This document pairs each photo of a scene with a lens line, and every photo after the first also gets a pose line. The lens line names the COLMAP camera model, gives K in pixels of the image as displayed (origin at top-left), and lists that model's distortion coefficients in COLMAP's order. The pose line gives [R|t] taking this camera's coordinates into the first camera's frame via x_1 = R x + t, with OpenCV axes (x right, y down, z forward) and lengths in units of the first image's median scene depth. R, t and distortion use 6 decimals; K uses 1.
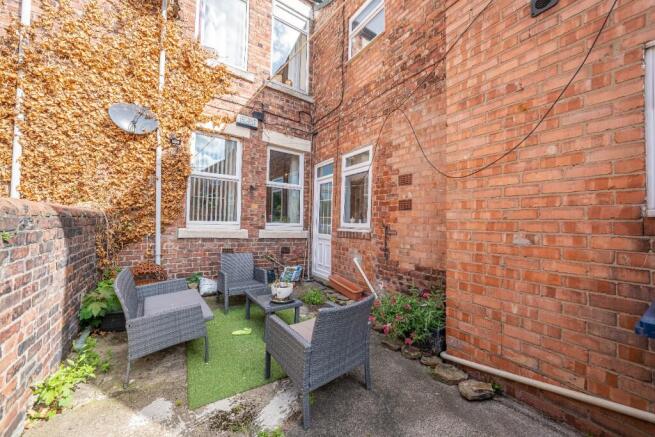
lens RADIAL K [[240.9, 0, 327.5], [0, 240.9, 218.5], [0, 0, 1]] dist [-0.000659, 0.000001]
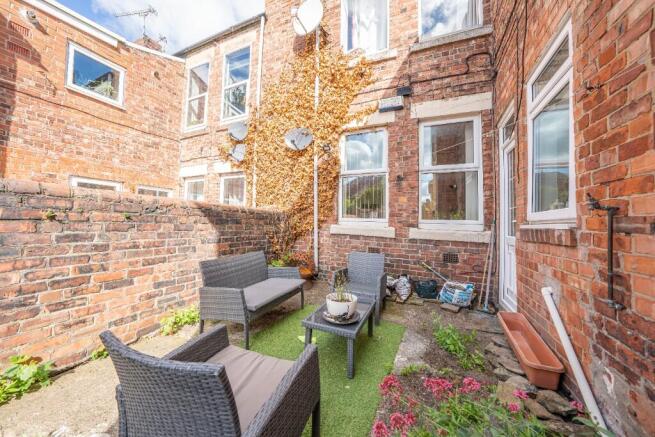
lens RADIAL K [[226.0, 0, 327.8], [0, 226.0, 216.6], [0, 0, 1]] dist [-0.014904, 0.000287]
pose [[0.534702, -0.039895, -0.844099, 0.225602], [0.004141, 0.998997, -0.044593, 0.044454], [0.845031, 0.020349, 0.534331, 0.390959]]
